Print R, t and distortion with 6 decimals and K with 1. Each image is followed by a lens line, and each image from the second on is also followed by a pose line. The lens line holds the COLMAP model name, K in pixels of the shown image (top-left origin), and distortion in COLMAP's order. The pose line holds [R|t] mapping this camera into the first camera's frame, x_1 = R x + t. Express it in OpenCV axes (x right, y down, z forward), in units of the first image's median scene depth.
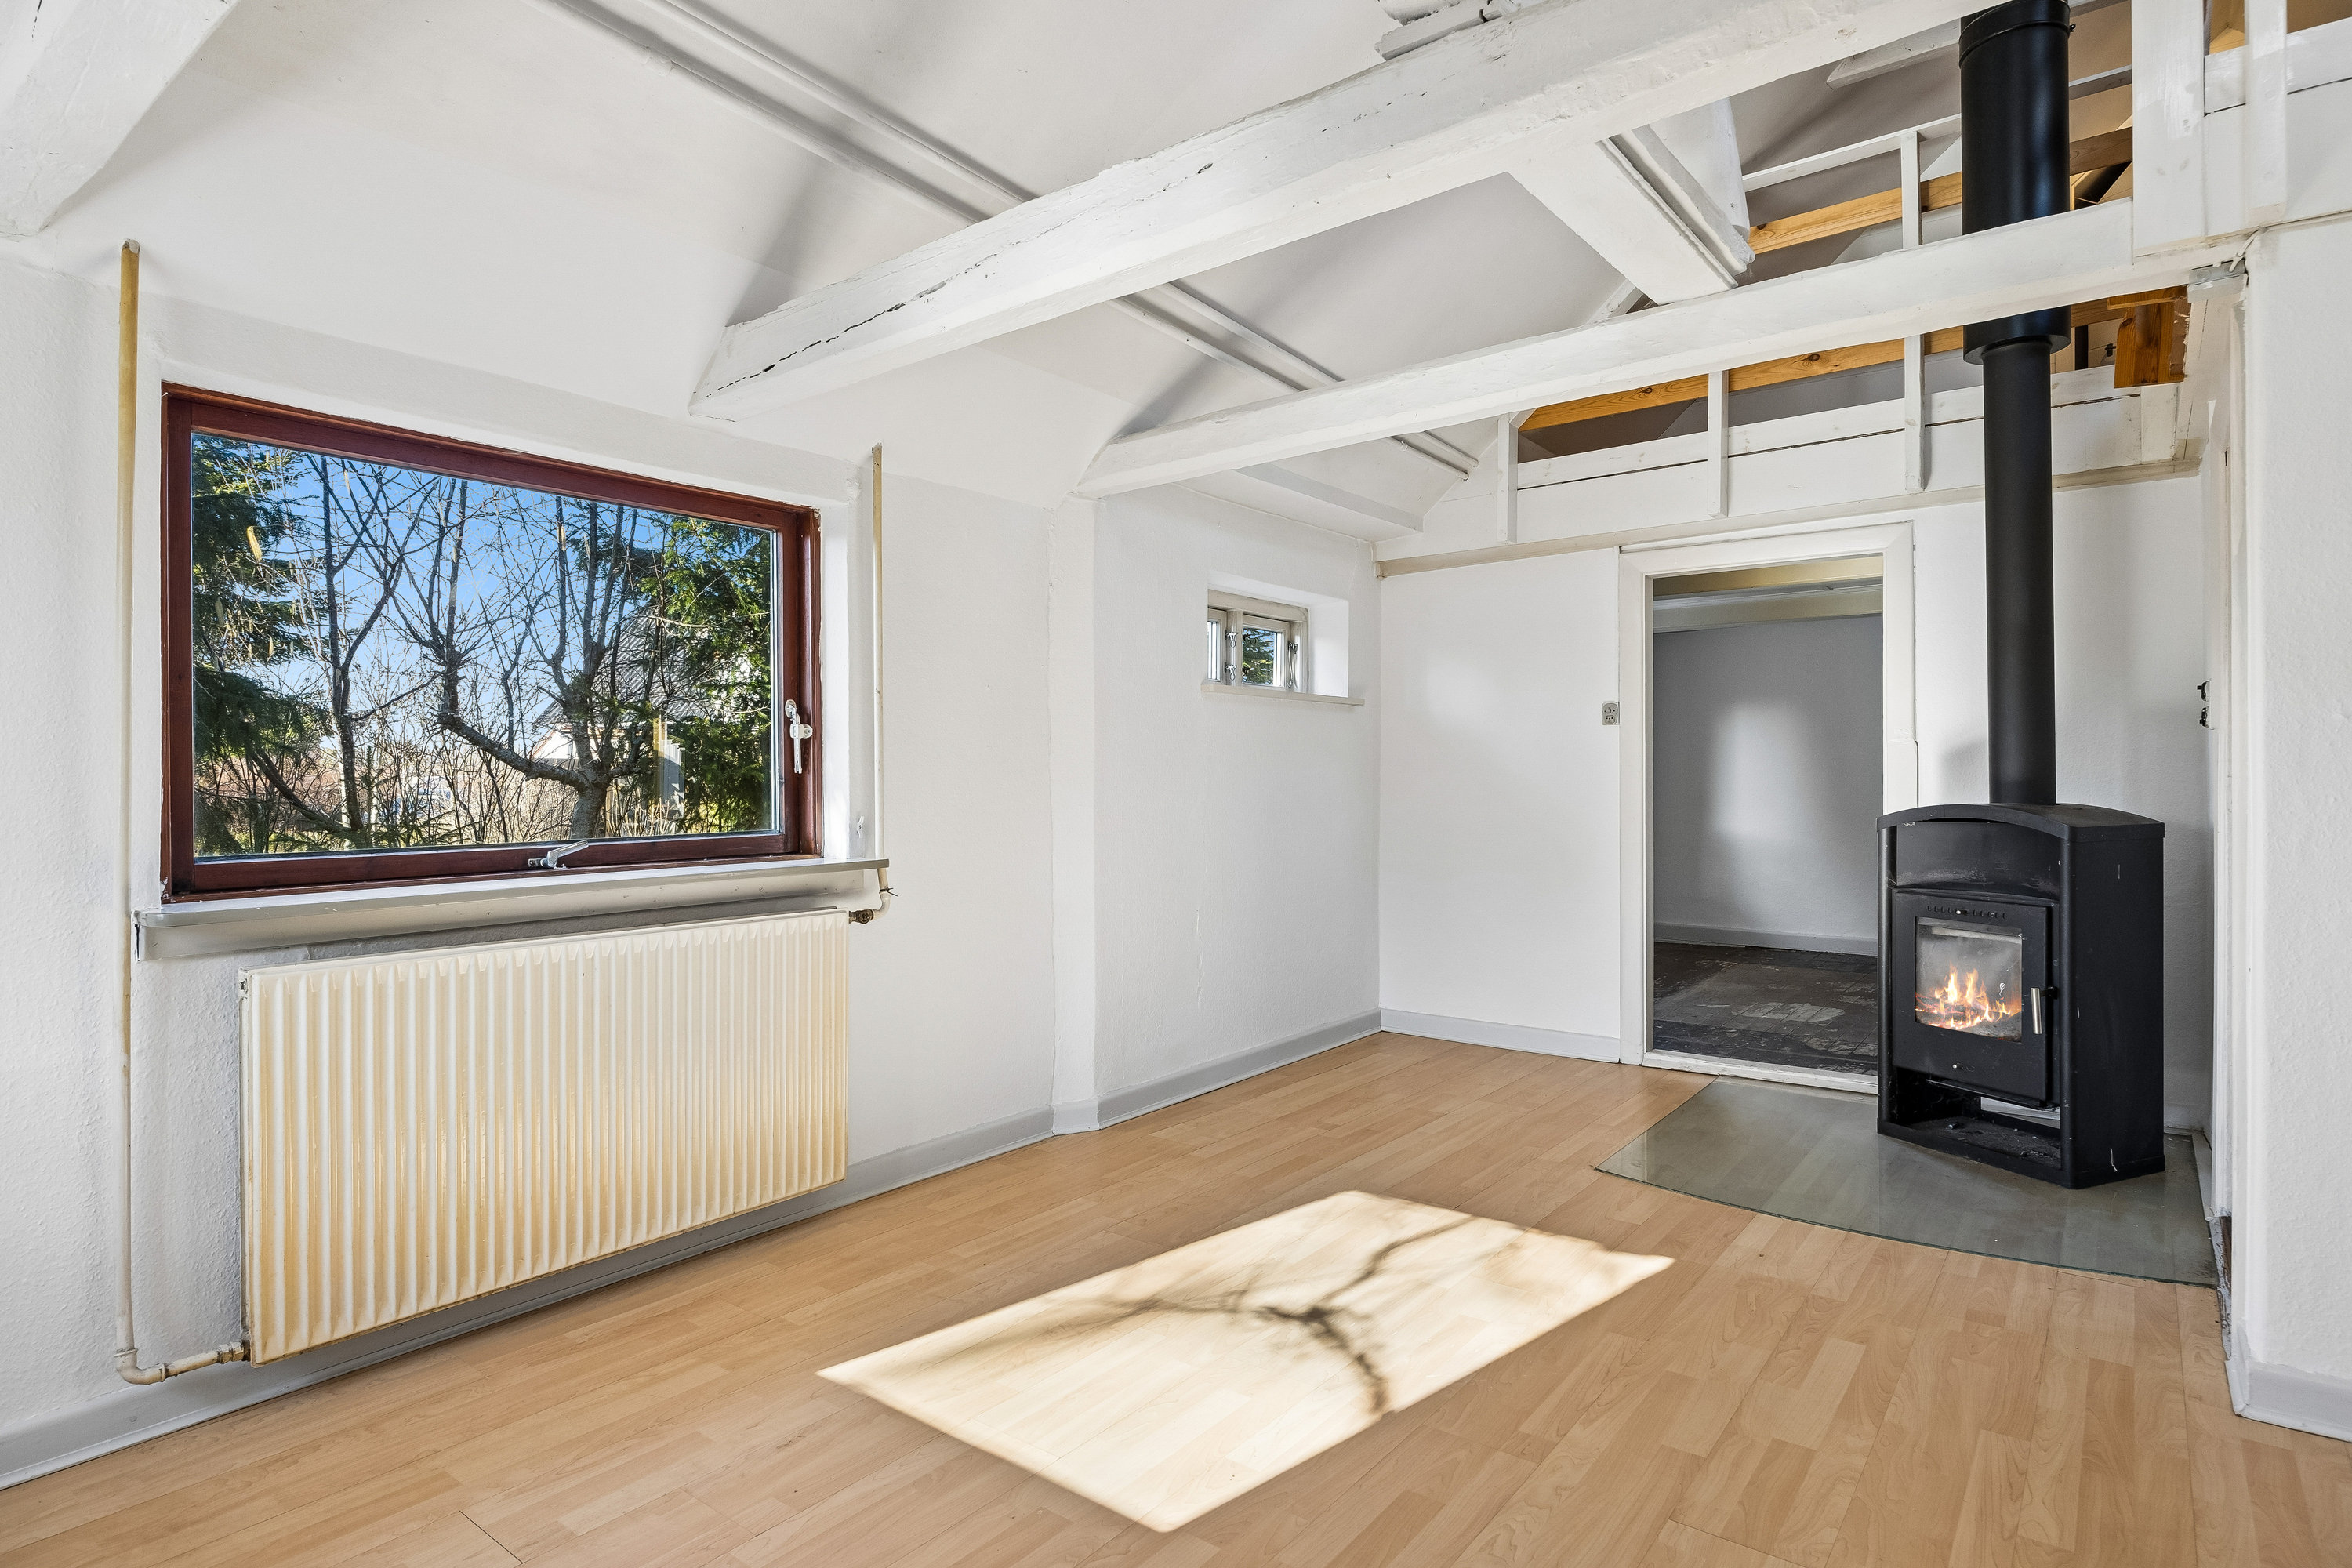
lens RADIAL K [[1248.4, 0, 1199.6], [0, 1248.4, 777.6], [0, 0, 1]] dist [-0.007622, 0.001217]
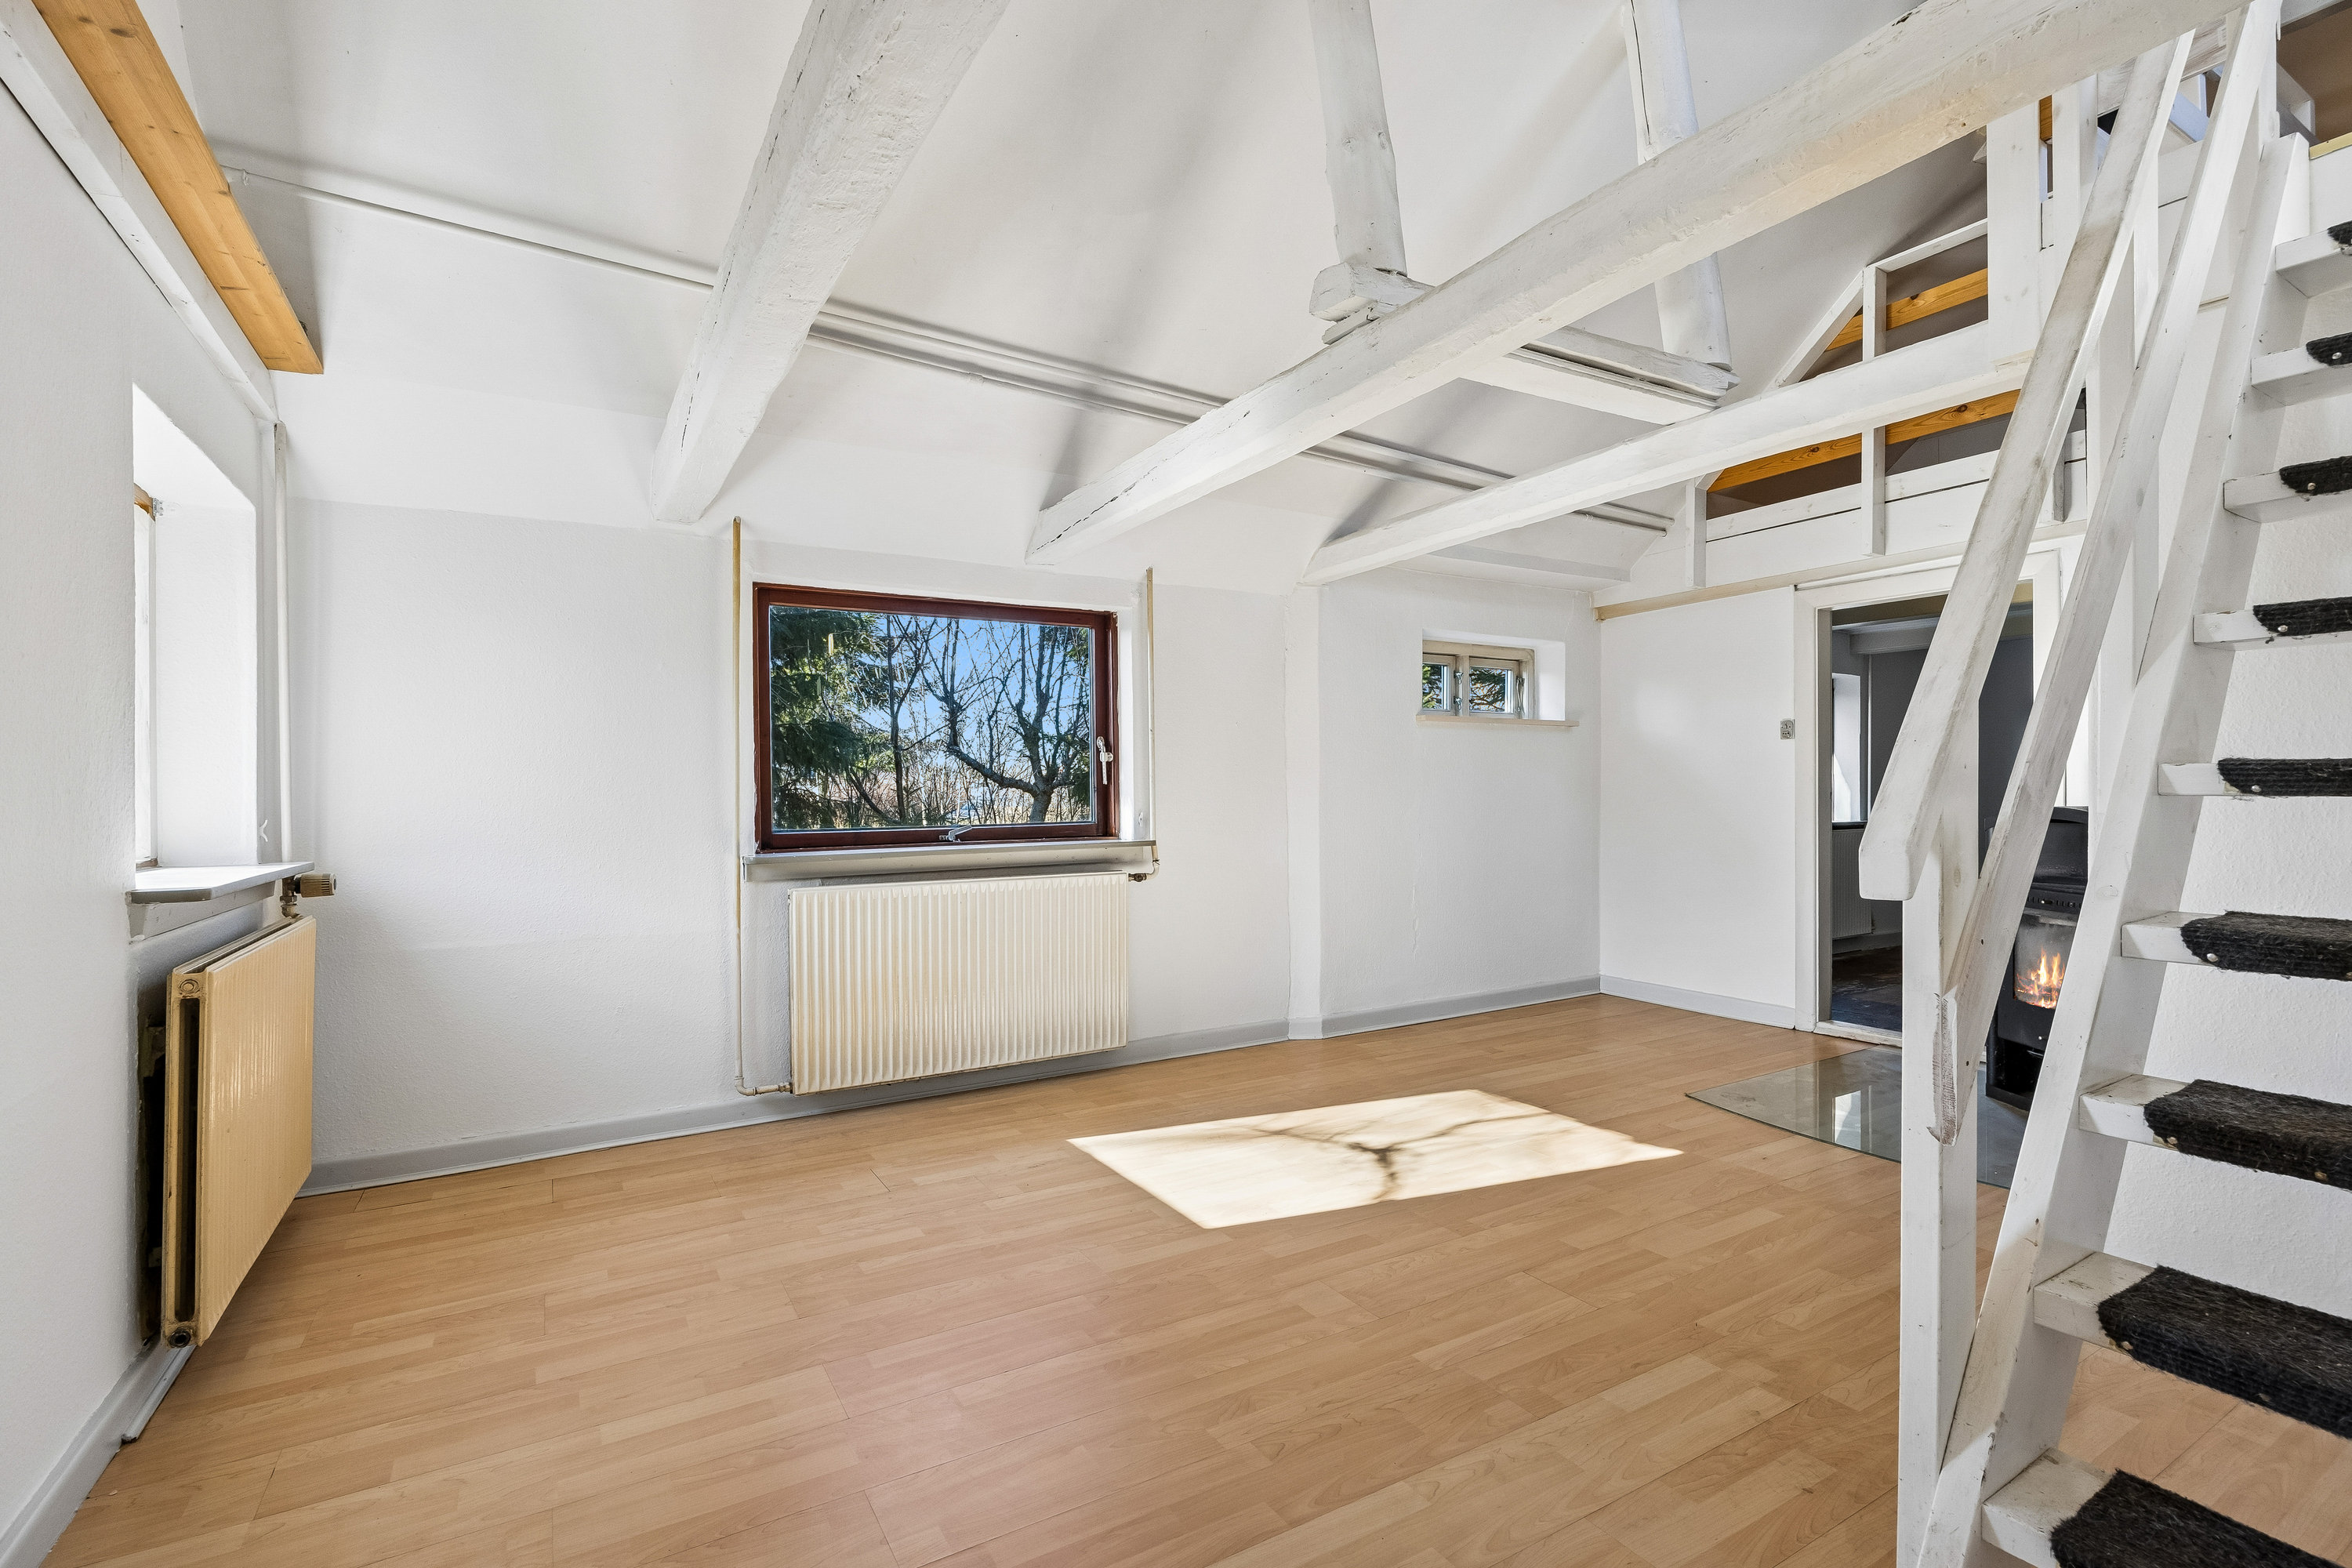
lens RADIAL K [[1063.2, 0, 1183.7], [0, 1063.2, 795.6], [0, 0, 1]] dist [-0.006666, -0.001202]
pose [[0.931670, -0.000801, -0.363304, 0.279987], [0.003854, 0.999963, 0.007678, 0.000873], [0.363285, -0.008554, 0.931639, -0.215591]]
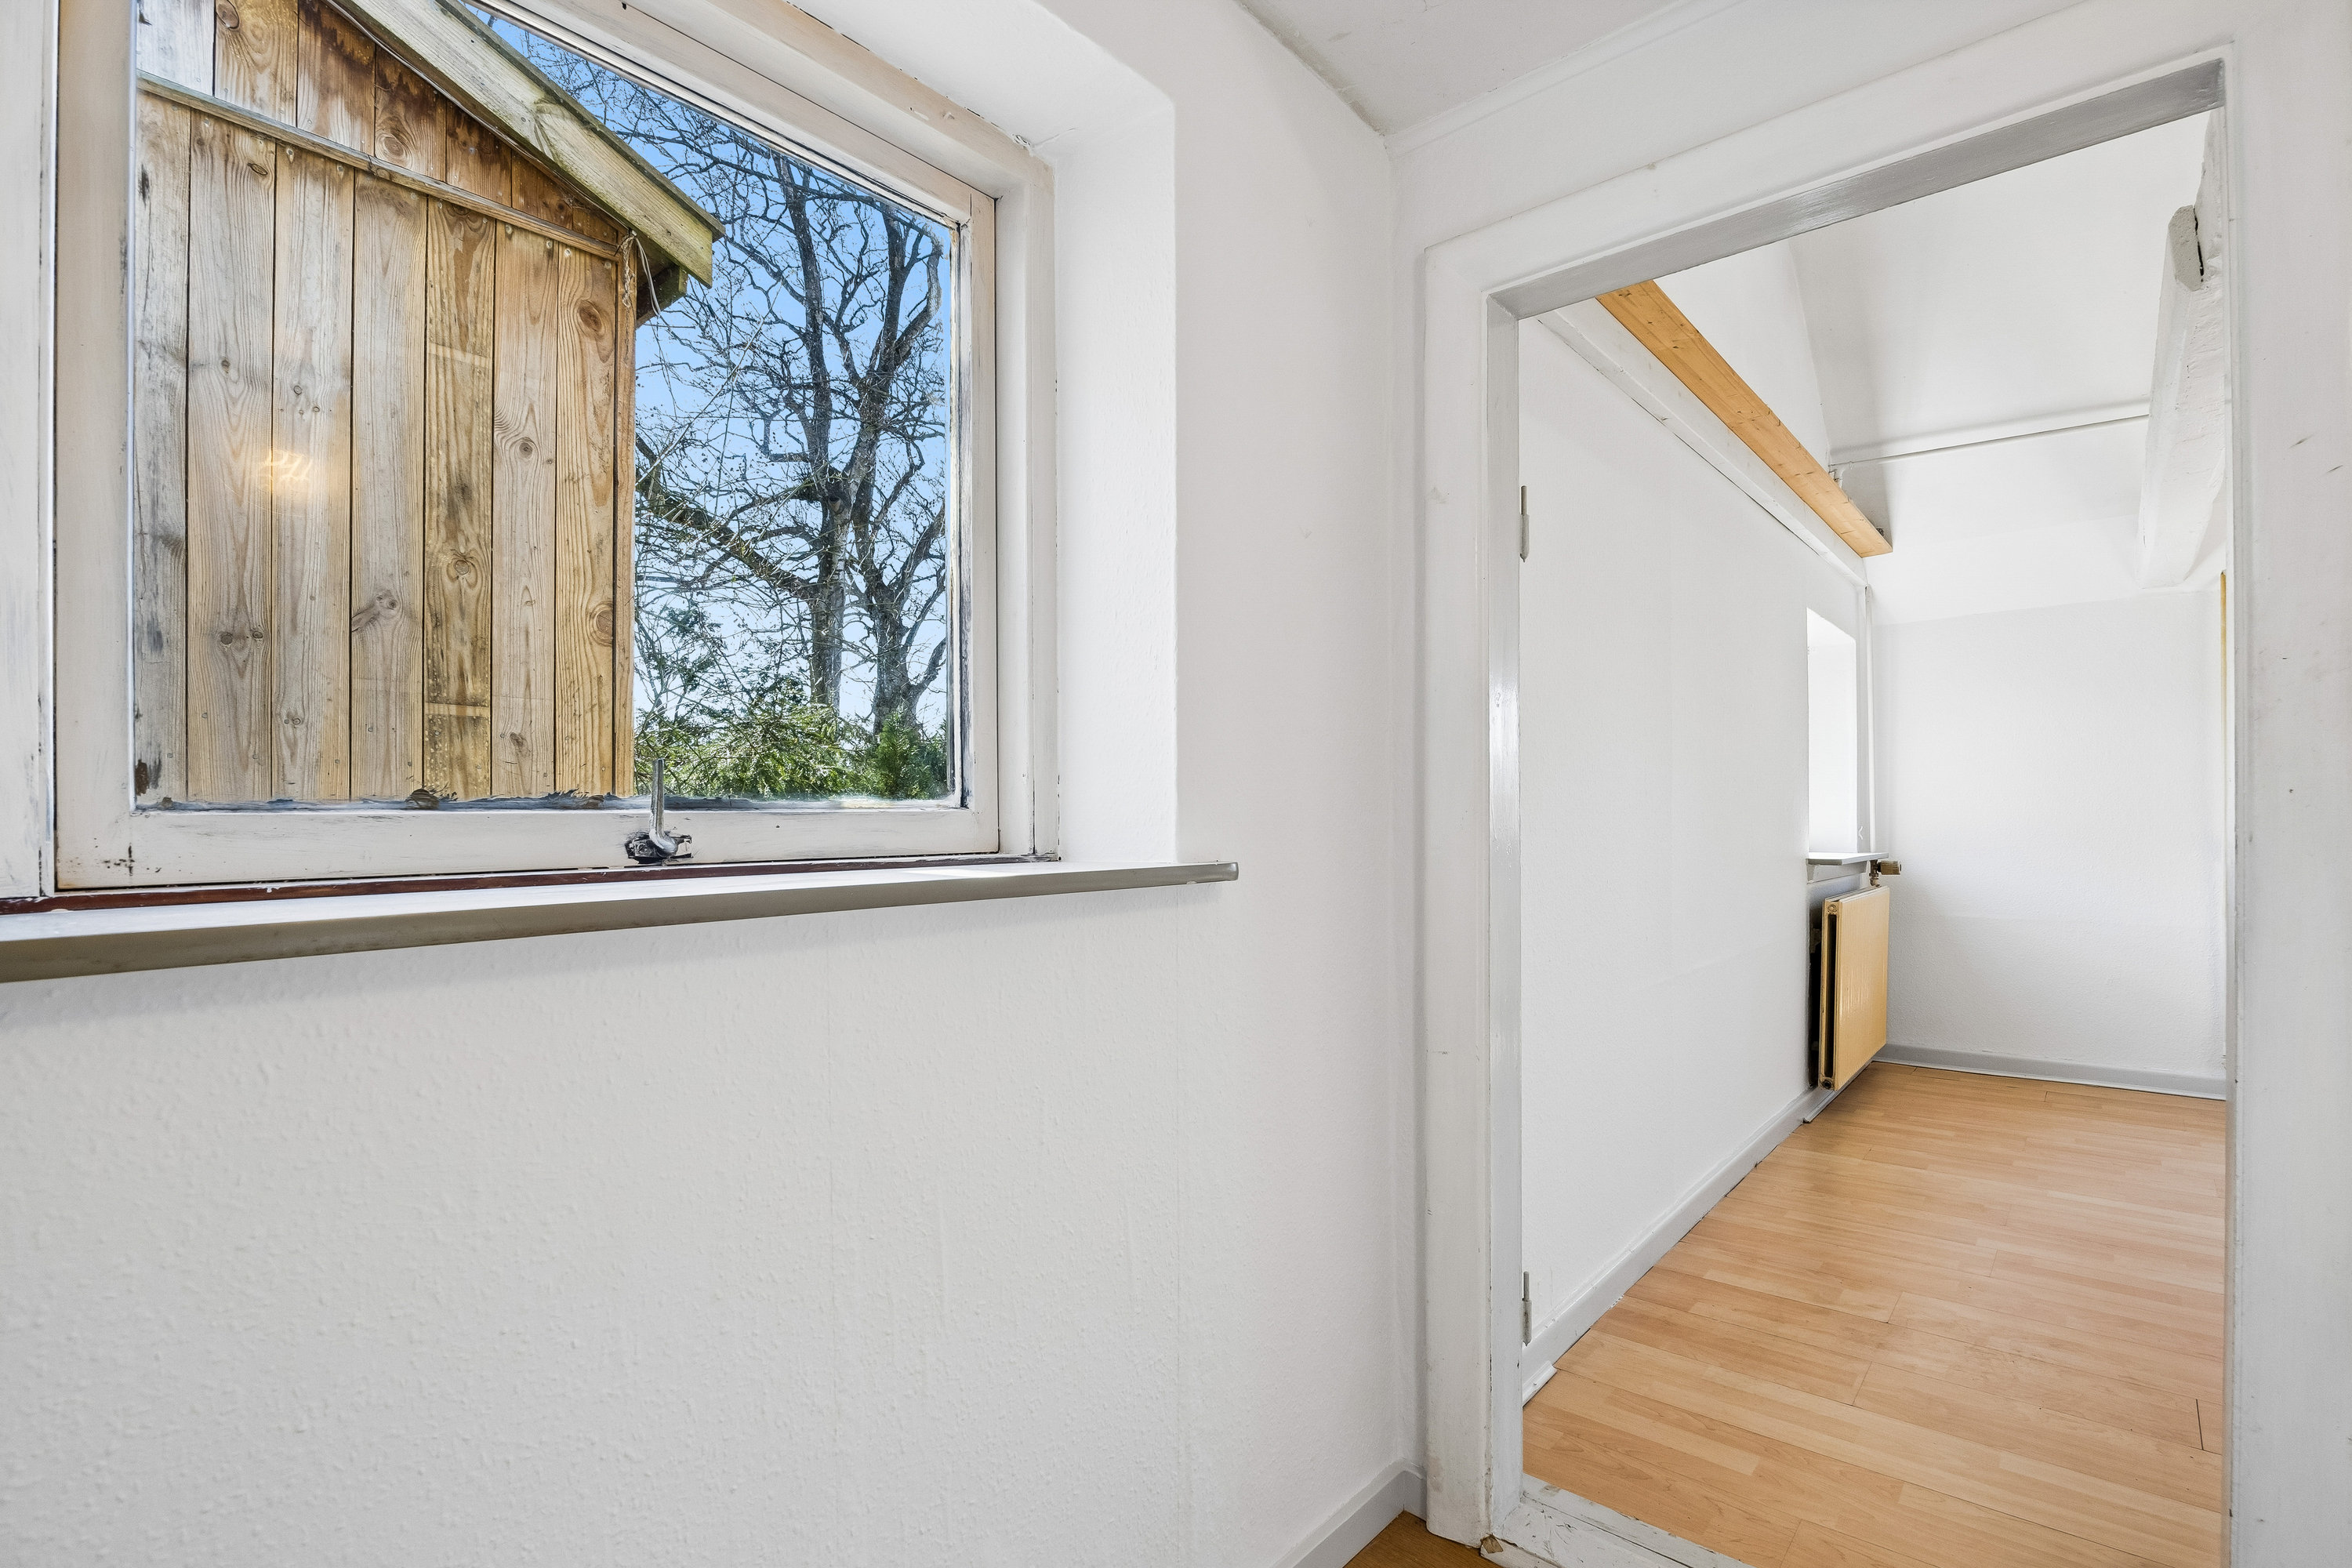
lens RADIAL K [[1105.7, 0, 1159.8], [0, 1105.7, 799.6], [0, 0, 1]] dist [-0.017658, 0.000910]
pose [[-0.066787, -0.005652, -0.997751, 0.846347], [0.006421, 0.999961, -0.006094, -0.008065], [0.997747, -0.006813, -0.066748, -0.550776]]
